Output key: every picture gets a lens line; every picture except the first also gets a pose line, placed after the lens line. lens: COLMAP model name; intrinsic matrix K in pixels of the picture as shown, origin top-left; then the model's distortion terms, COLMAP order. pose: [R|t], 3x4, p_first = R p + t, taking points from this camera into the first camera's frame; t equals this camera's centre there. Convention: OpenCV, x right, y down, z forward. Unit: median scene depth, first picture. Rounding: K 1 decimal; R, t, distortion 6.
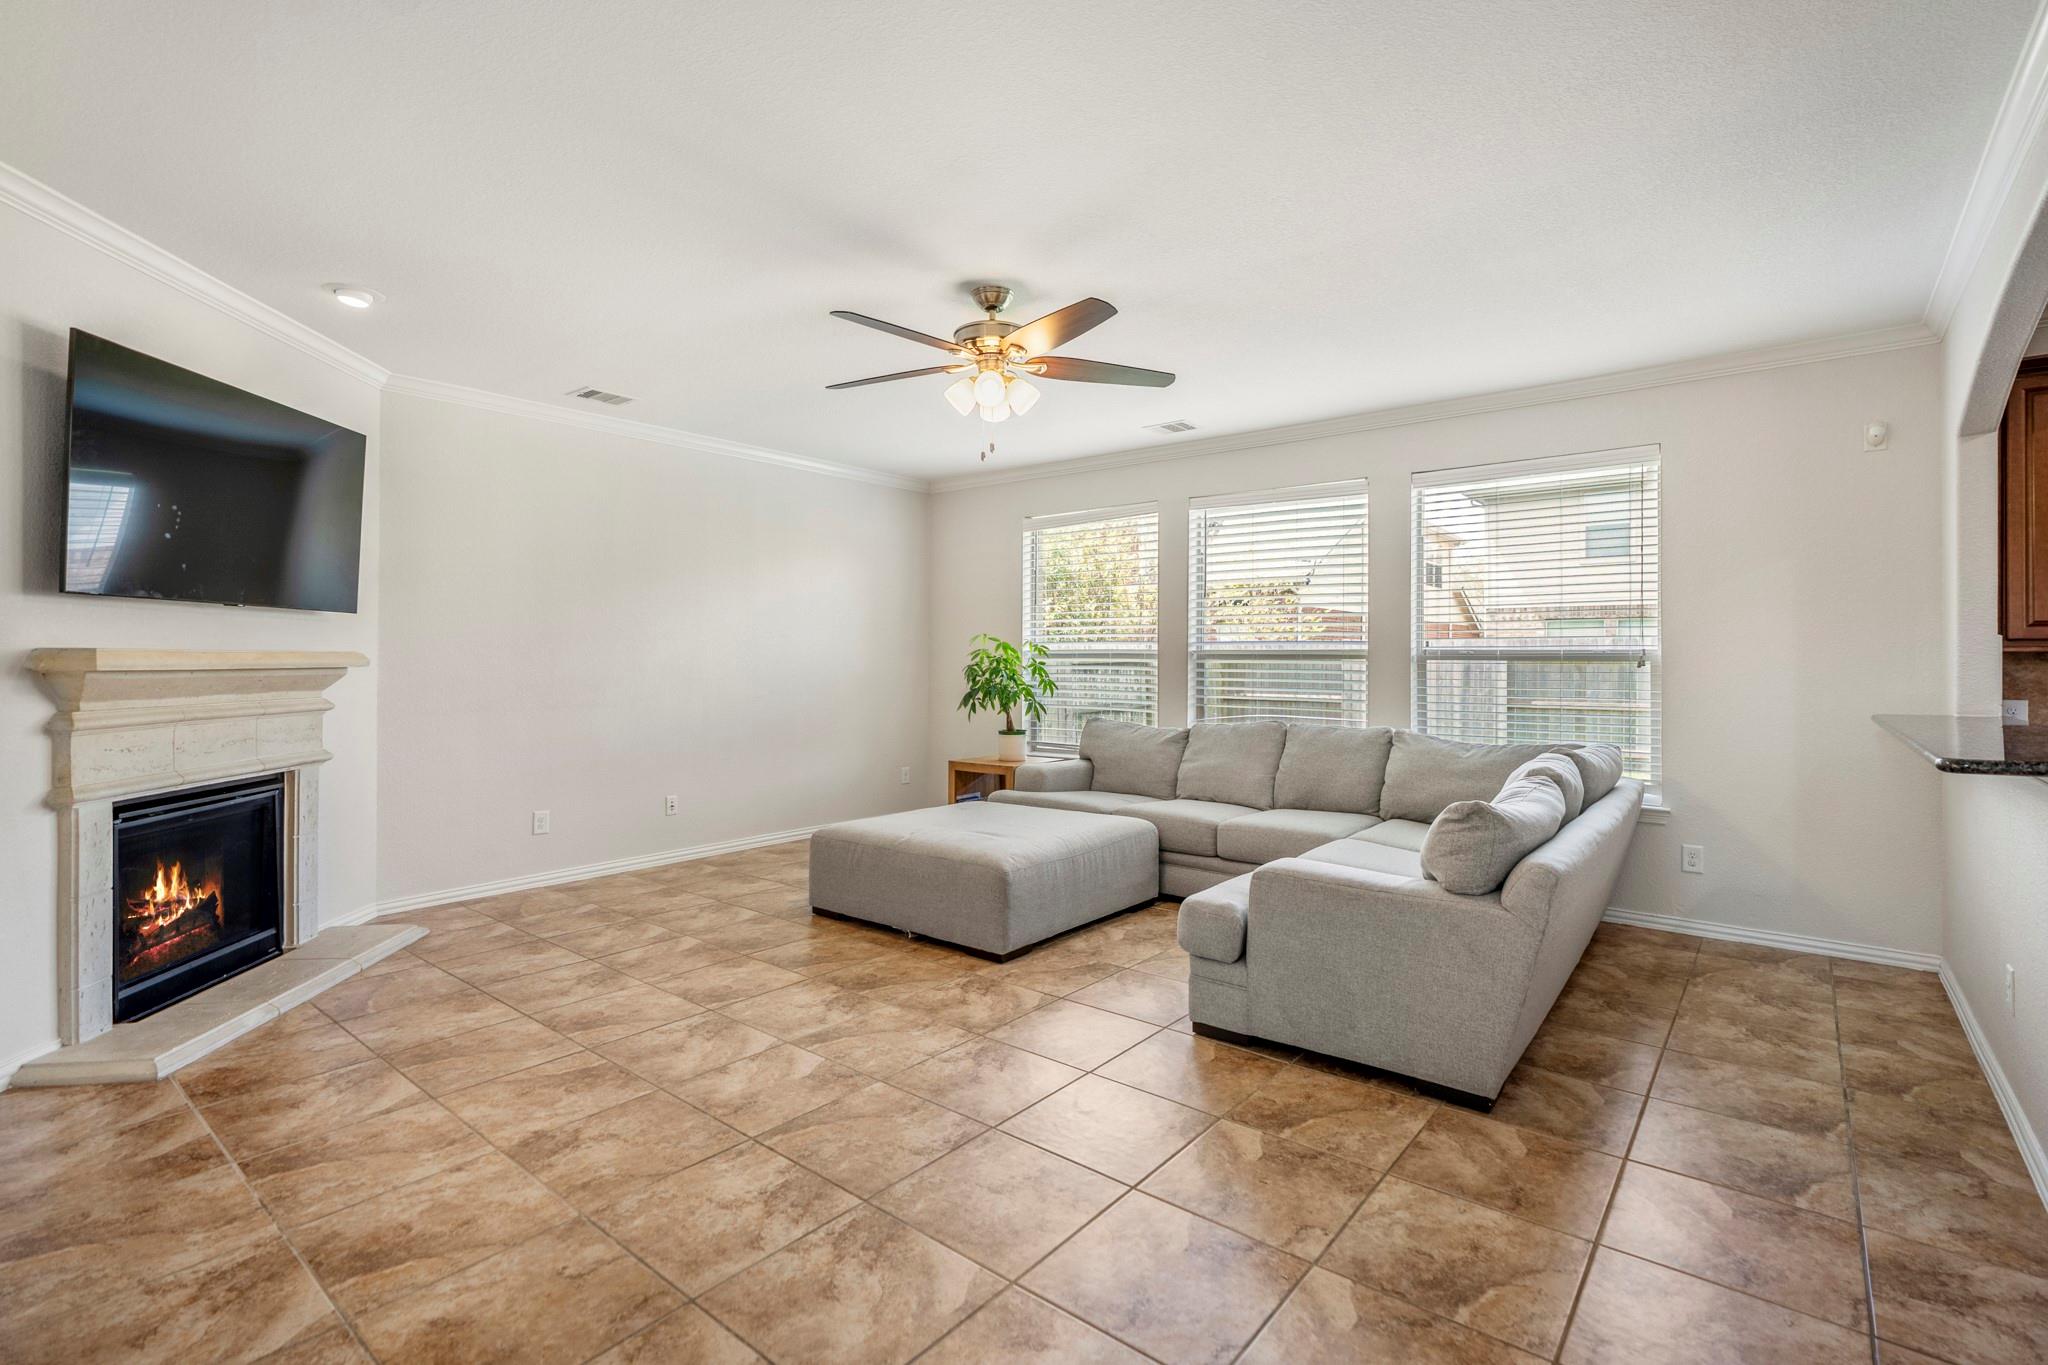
lens RADIAL K [[939.5, 0, 1040.6], [0, 939.5, 670.5], [0, 0, 1]] dist [-0.003458, 0.000205]
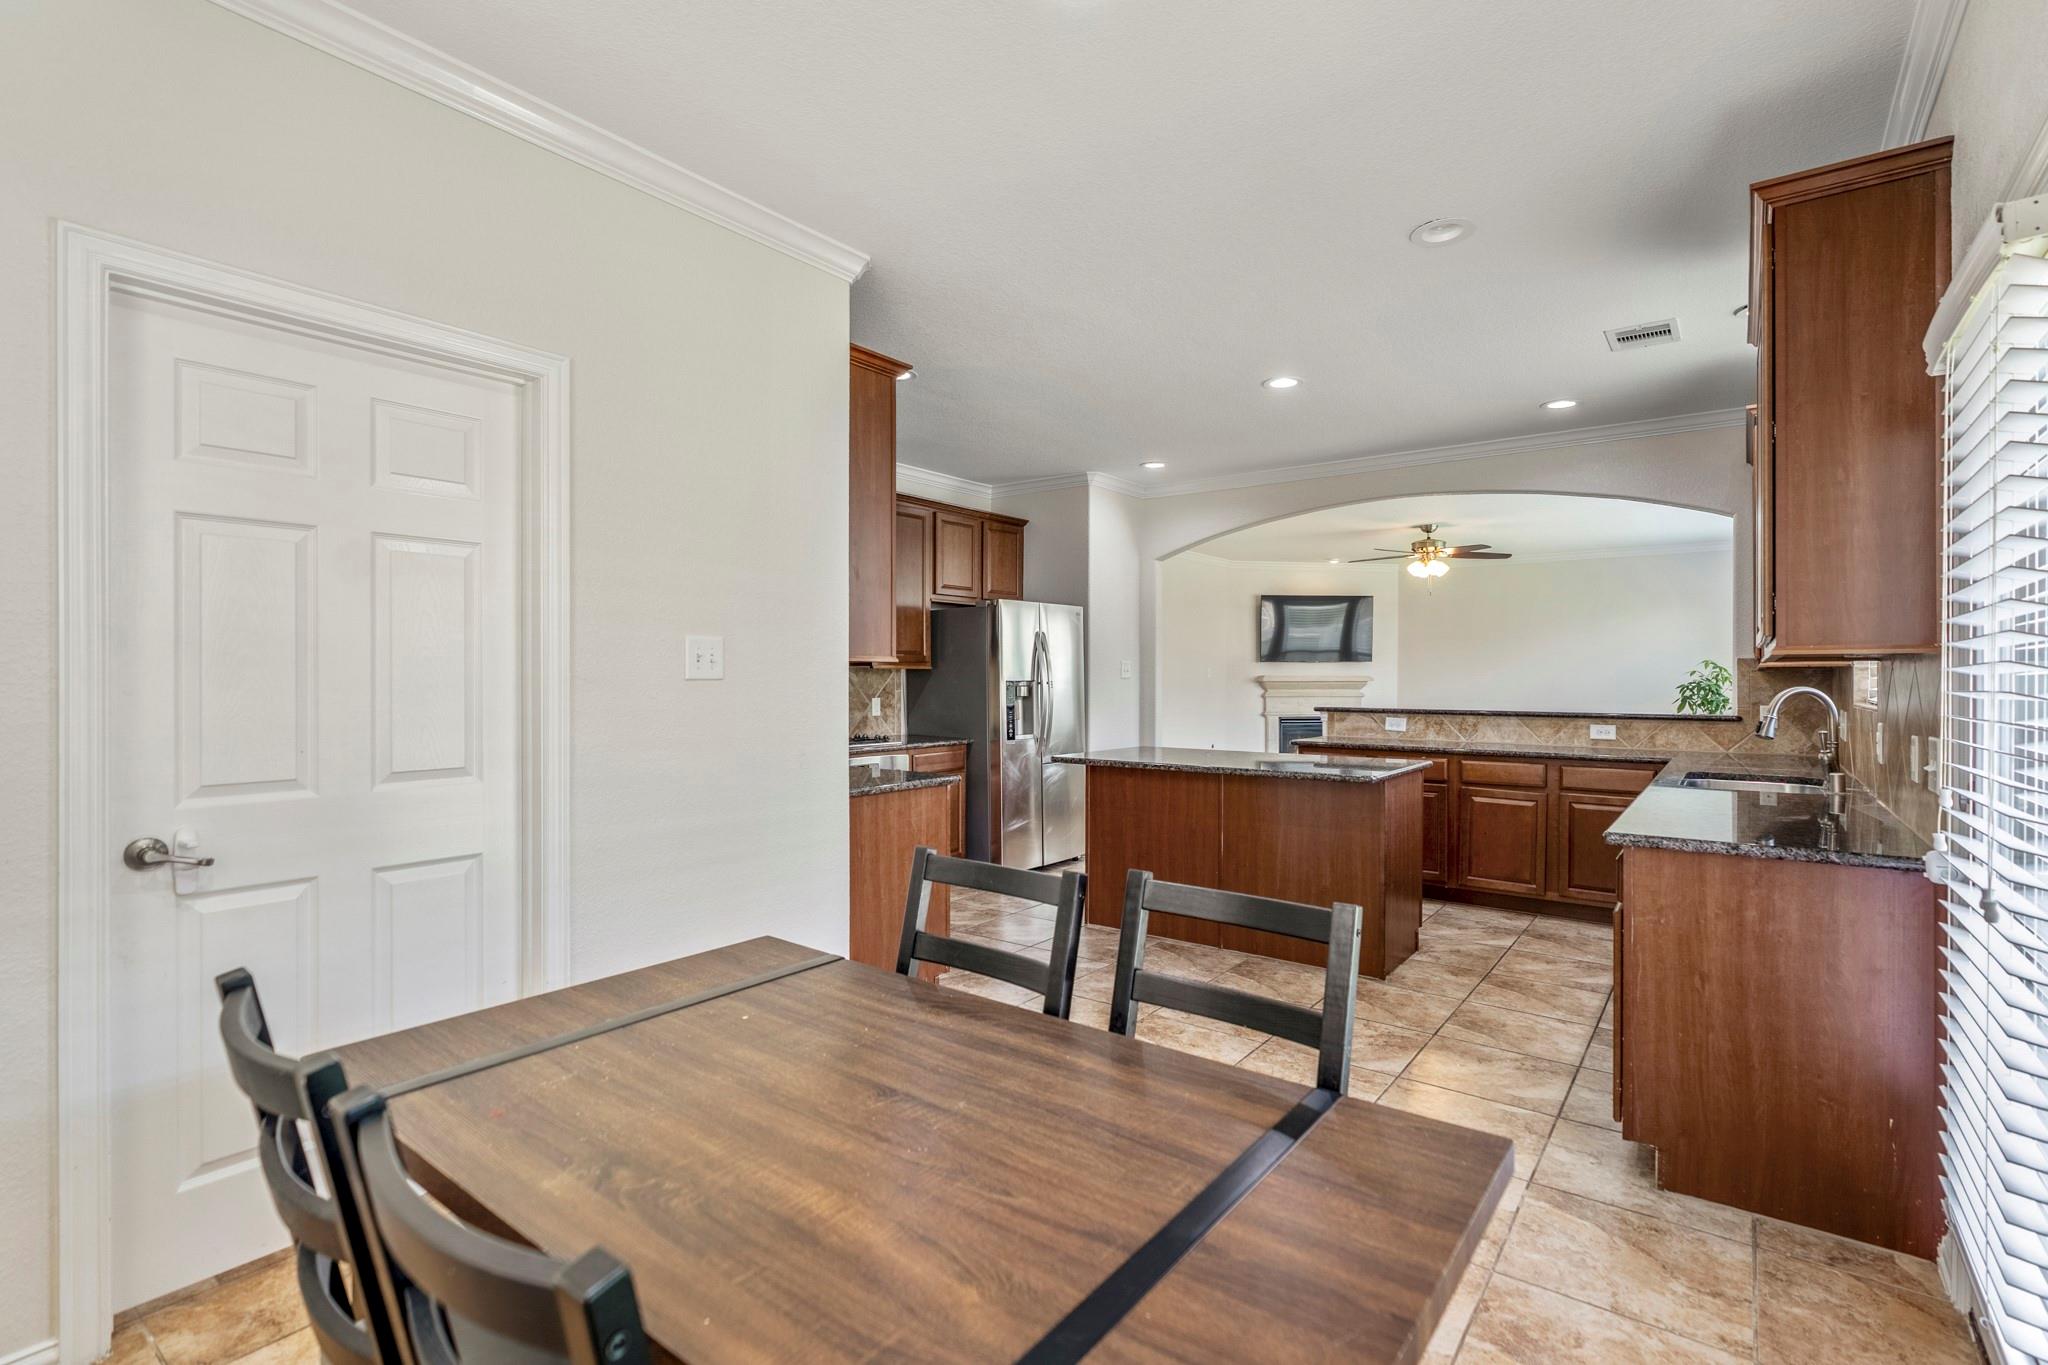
lens RADIAL K [[939.5, 0, 1016.7], [0, 939.5, 682.9], [0, 0, 1]] dist [-0.003458, 0.000205]
pose [[0.023645, 0.002316, -0.999718, 2.202551], [-0.006736, 0.999975, 0.002157, 0.002562], [0.999698, 0.006684, 0.023660, -0.102956]]
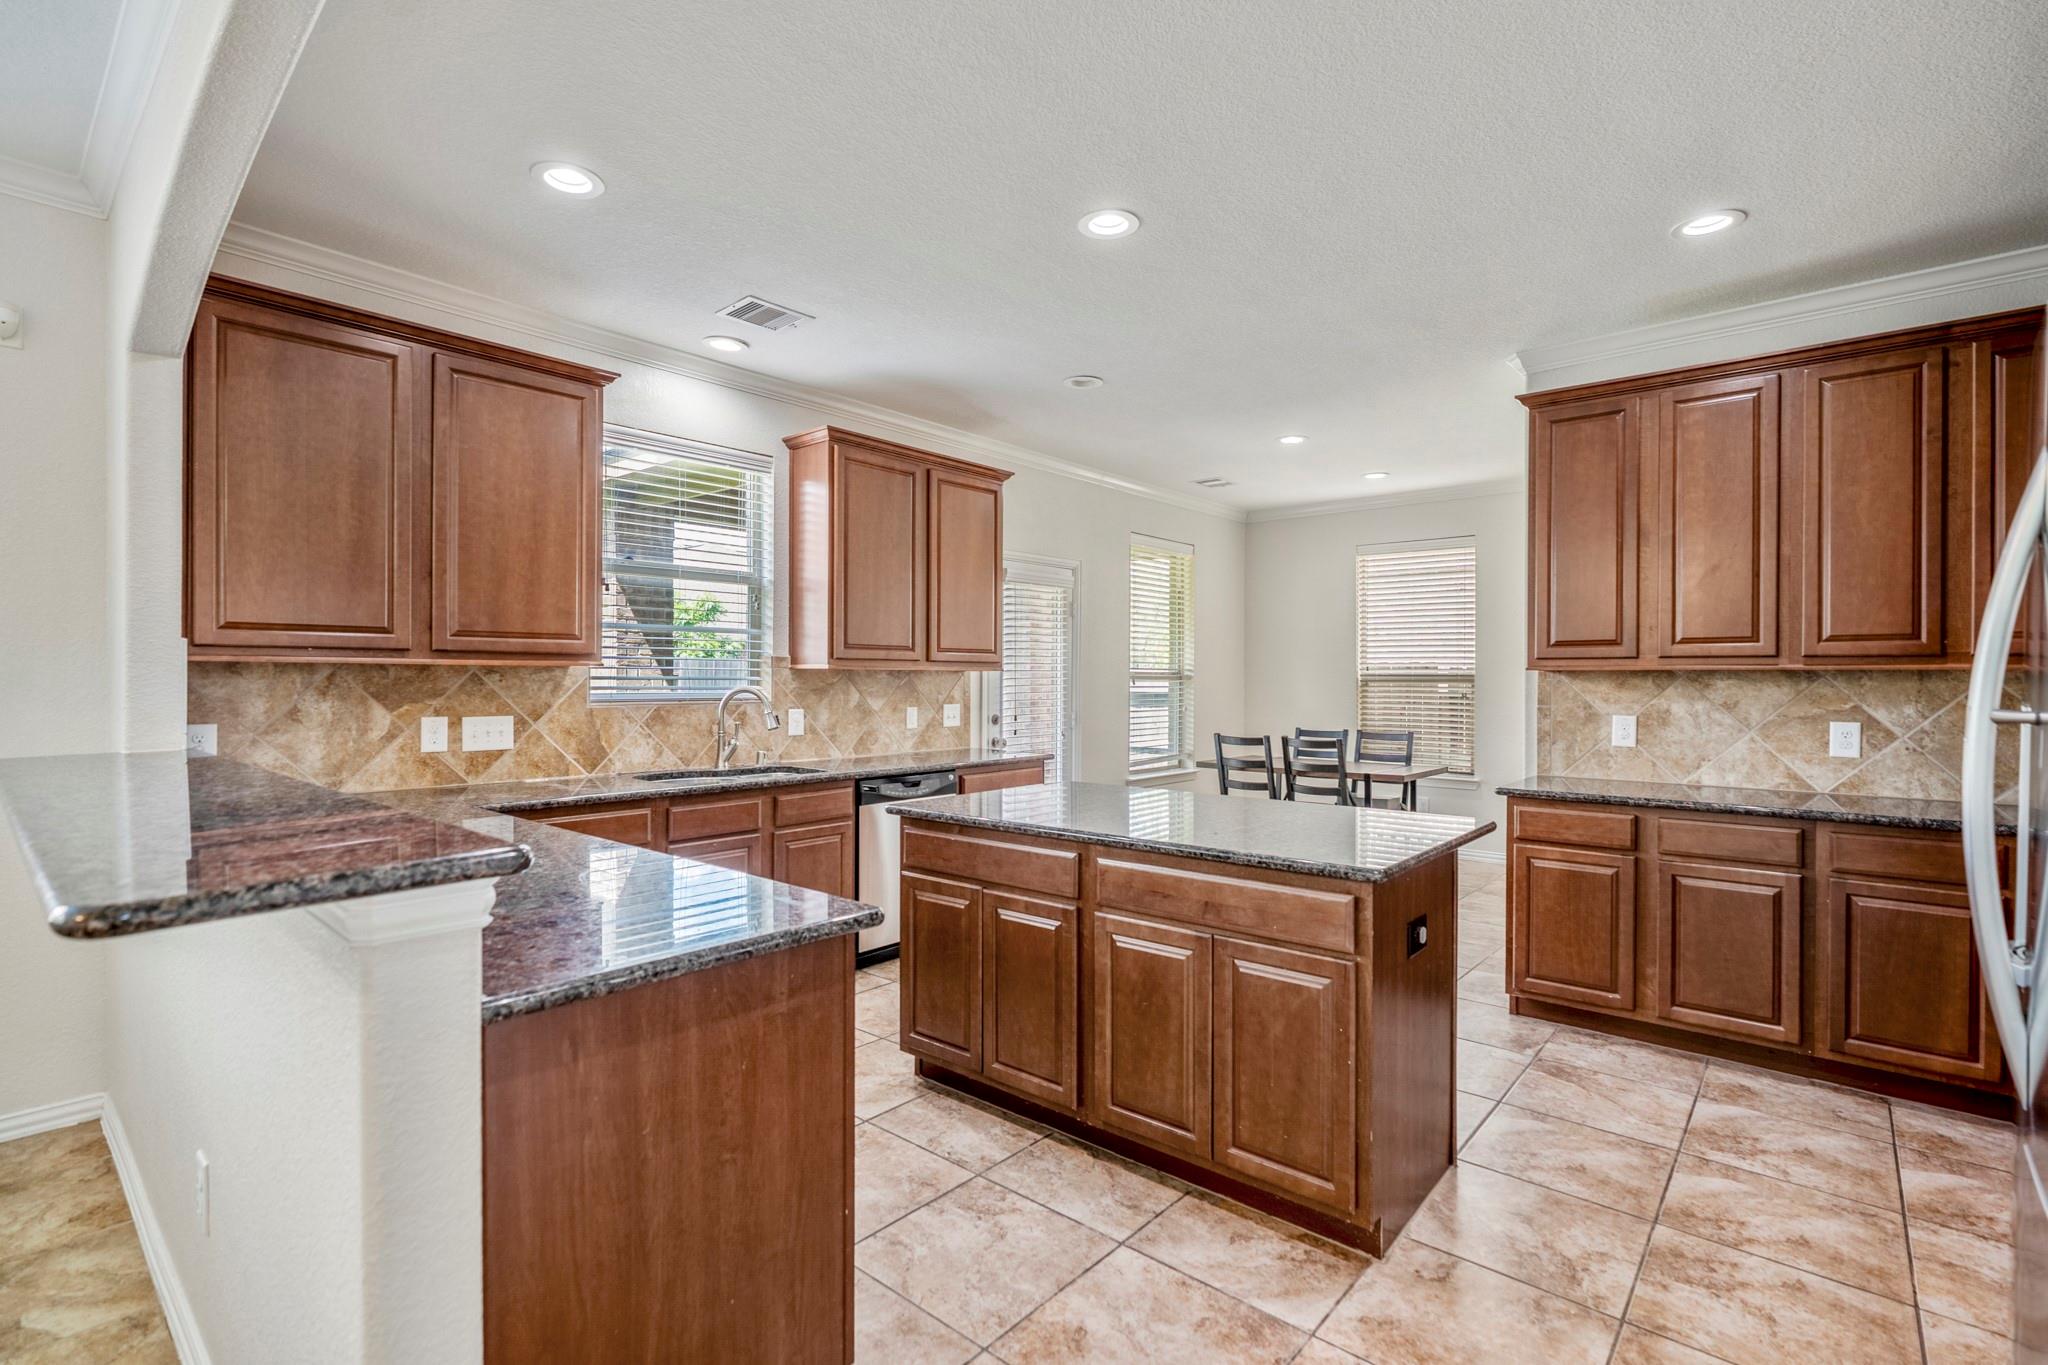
lens RADIAL K [[939.5, 0, 1028.1], [0, 939.5, 683.7], [0, 0, 1]] dist [-0.003458, 0.000205]
pose [[0.036025, 0.000943, 0.999350, 0.316444], [-0.001726, 0.999998, -0.000881, -0.002851], [-0.999349, -0.001693, 0.036027, 0.314242]]
